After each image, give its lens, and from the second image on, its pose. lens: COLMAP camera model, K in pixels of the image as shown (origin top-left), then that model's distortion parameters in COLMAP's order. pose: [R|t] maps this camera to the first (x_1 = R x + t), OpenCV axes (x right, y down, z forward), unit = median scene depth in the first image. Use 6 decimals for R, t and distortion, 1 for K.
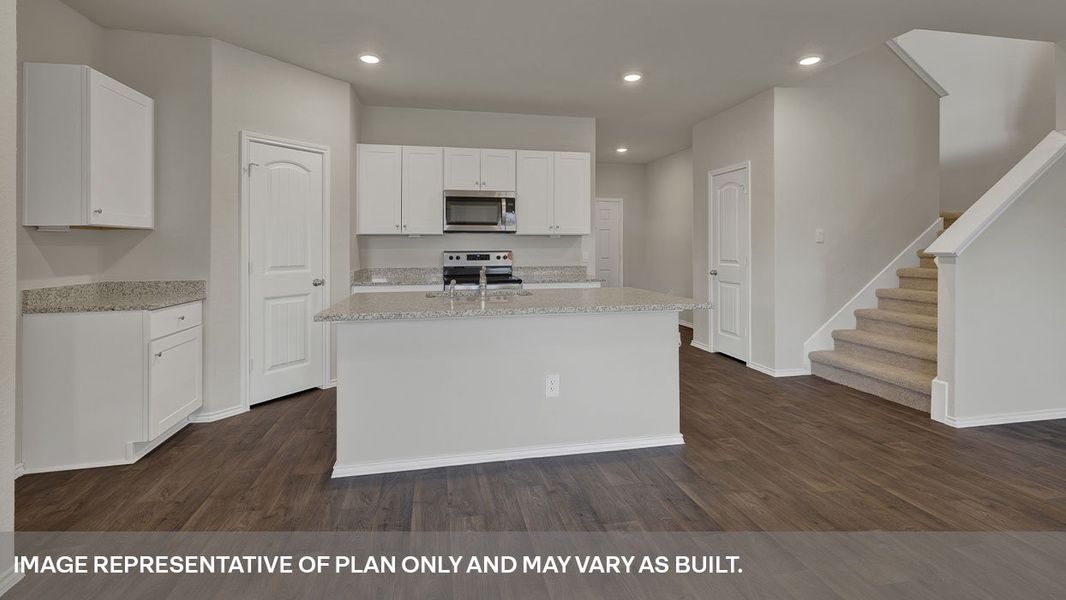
lens RADIAL K [[458.6, 0, 529.1], [0, 458.6, 244.0], [0, 0, 1]] dist [0.000862, 0.000277]
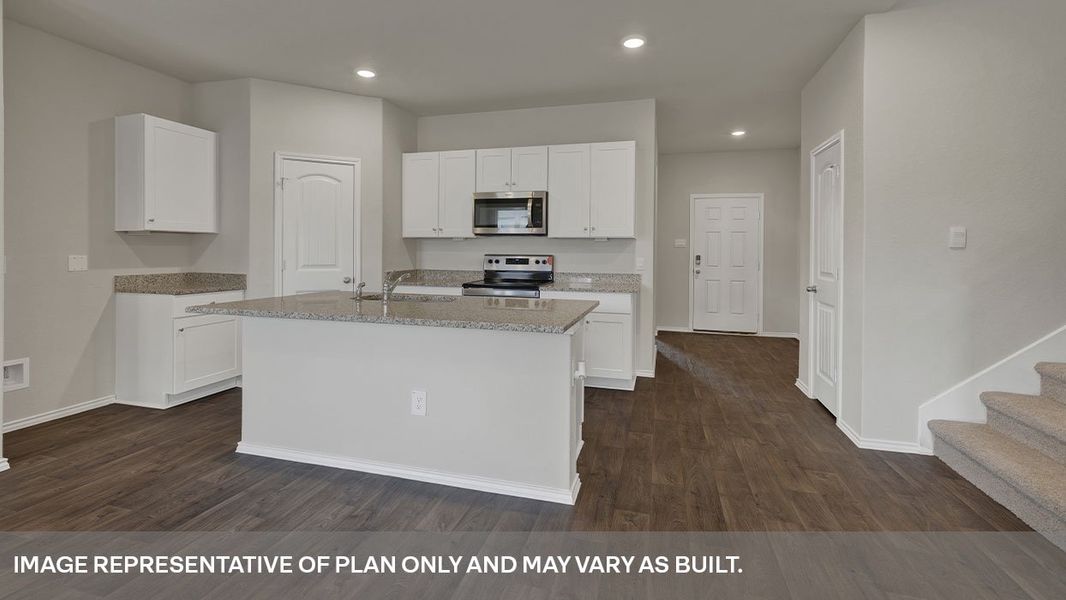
lens RADIAL K [[459.8, 0, 533.3], [0, 459.8, 250.8], [0, 0, 1]] dist [-0.001645, -0.000154]
pose [[0.891018, 0.010235, -0.453852, 0.396645], [-0.008238, 0.999946, 0.006376, 0.000822], [0.453893, -0.001942, 0.891054, 0.176947]]
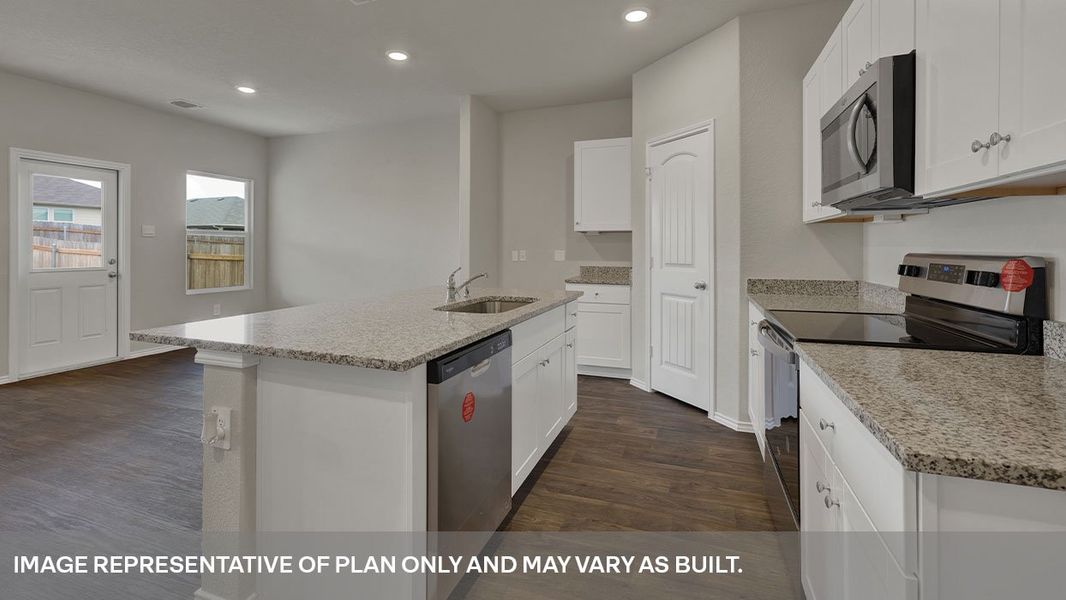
lens RADIAL K [[458.6, 0, 529.1], [0, 458.6, 244.0], [0, 0, 1]] dist [0.000862, 0.000277]
pose [[-0.520491, -0.001918, -0.853865, 0.367599], [0.004772, 0.999975, -0.005155, 0.008762], [0.853854, -0.006758, -0.520469, 1.015791]]
